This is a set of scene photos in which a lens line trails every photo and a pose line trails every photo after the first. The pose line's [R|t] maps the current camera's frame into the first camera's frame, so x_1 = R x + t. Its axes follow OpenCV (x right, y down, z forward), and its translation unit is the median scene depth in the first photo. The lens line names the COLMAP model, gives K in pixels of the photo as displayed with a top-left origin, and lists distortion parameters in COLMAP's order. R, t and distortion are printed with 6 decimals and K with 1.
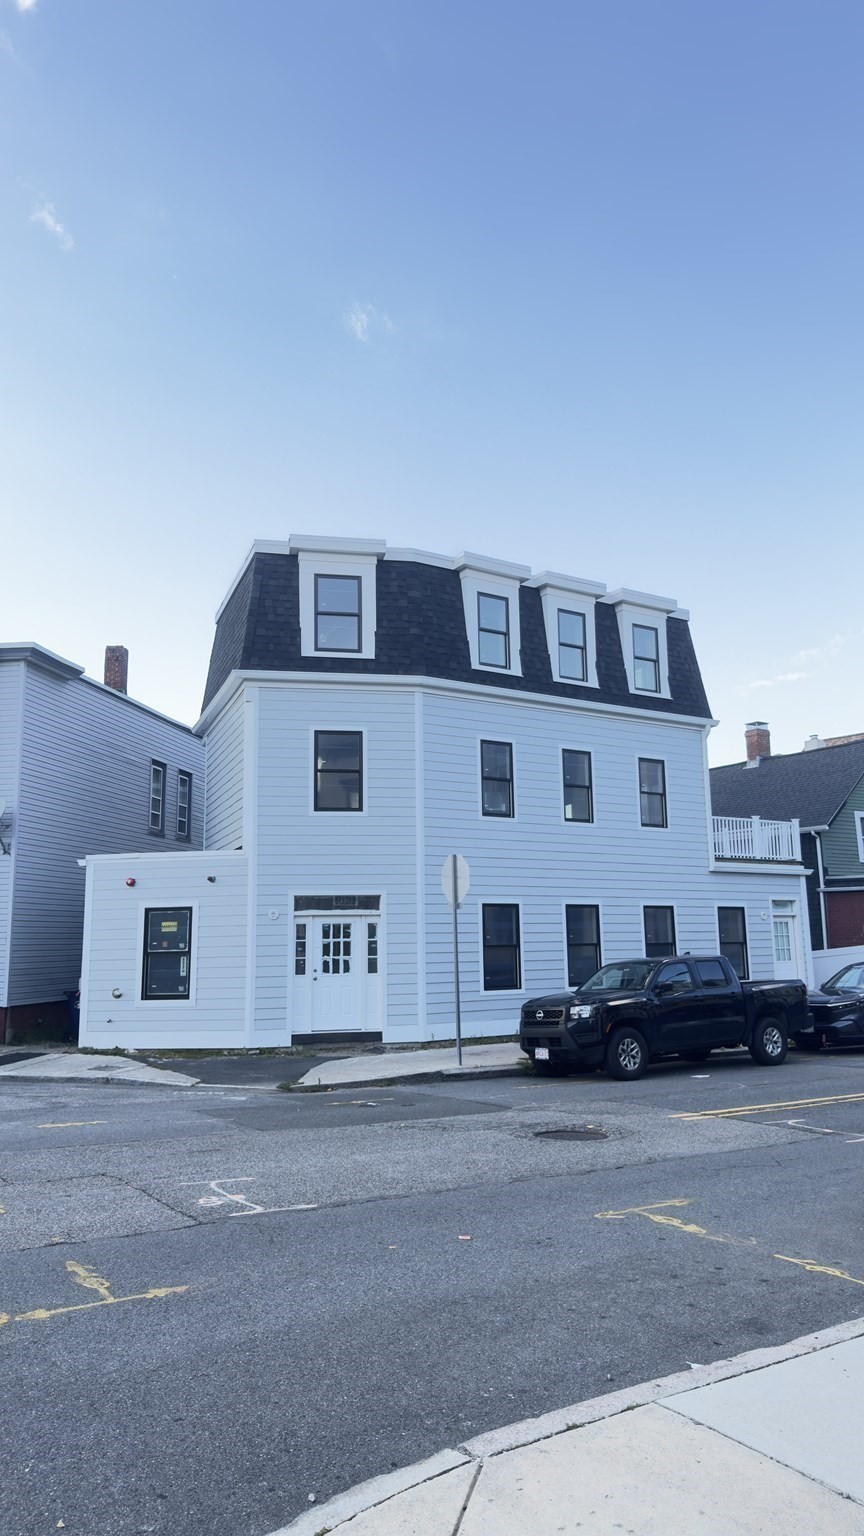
lens RADIAL K [[1075.7, 0, 426.3], [0, 1075.7, 759.0], [0, 0, 1]] dist [0.185555, -0.390042]
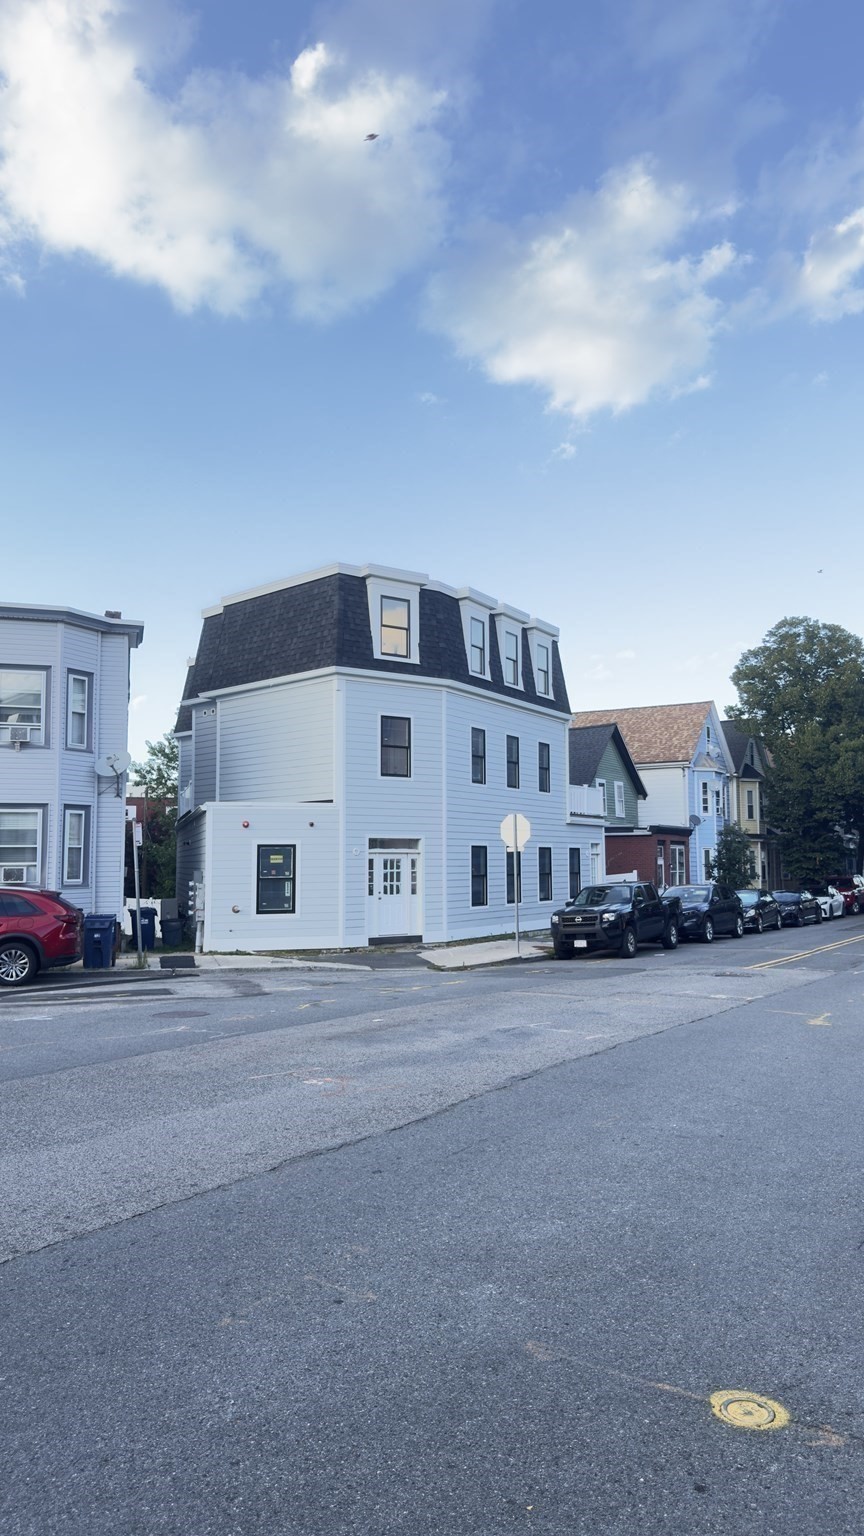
lens RADIAL K [[1076.3, 0, 435.5], [0, 1076.3, 771.1], [0, 0, 1]] dist [0.183055, -0.392450]
pose [[0.903543, 0.045891, 0.426034, -0.598637], [-0.077871, 0.995278, 0.057943, -0.039662], [-0.421363, -0.085530, 0.902850, -0.234452]]
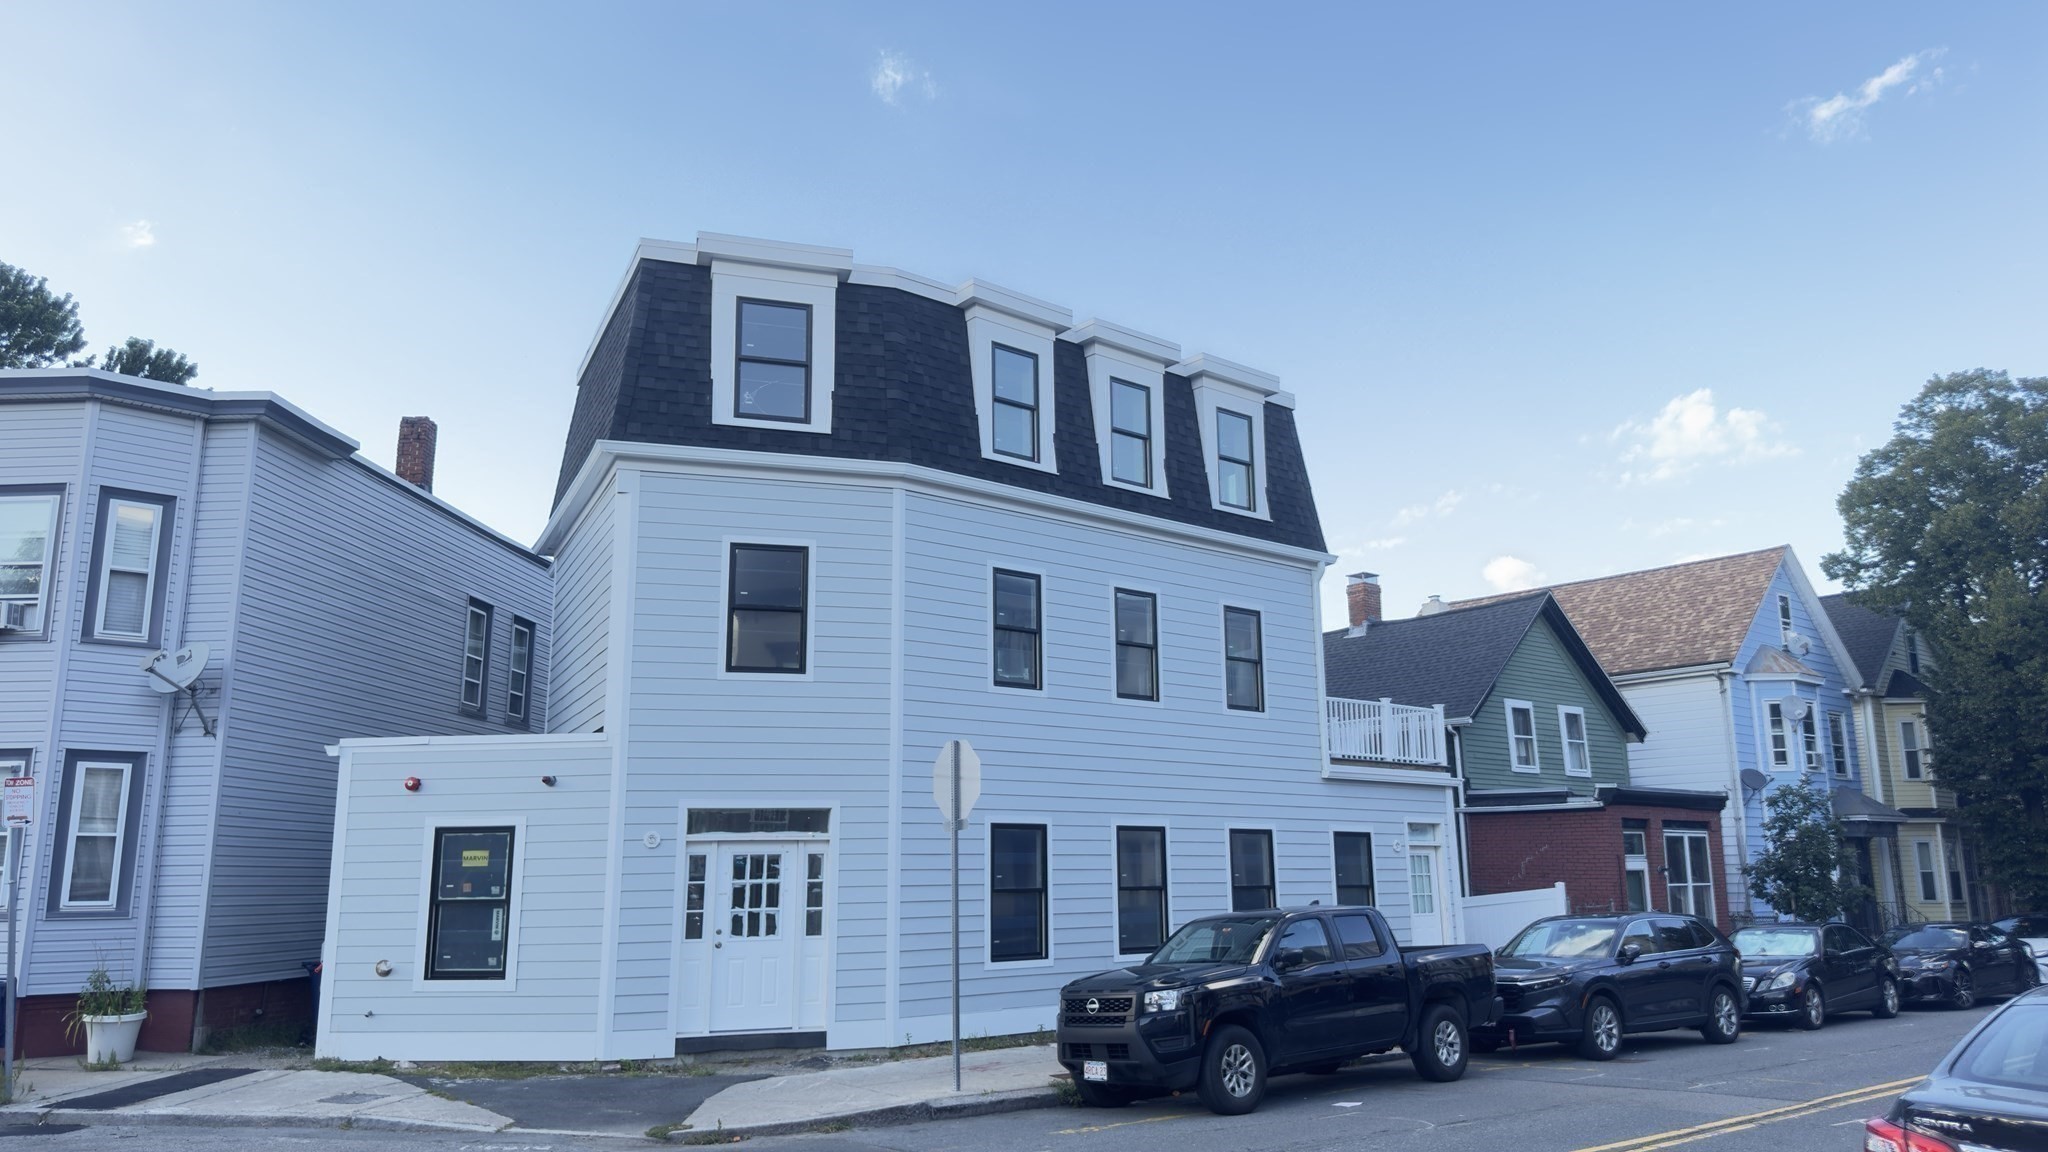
lens RADIAL K [[1439.4, 0, 1030.0], [0, 1439.4, 580.7], [0, 0, 1]] dist [0.127187, -0.200902]
pose [[0.994744, 0.024622, 0.099389, -0.013570], [-0.020691, 0.998970, -0.040389, 0.025259], [-0.100281, 0.038120, 0.994229, 0.149526]]
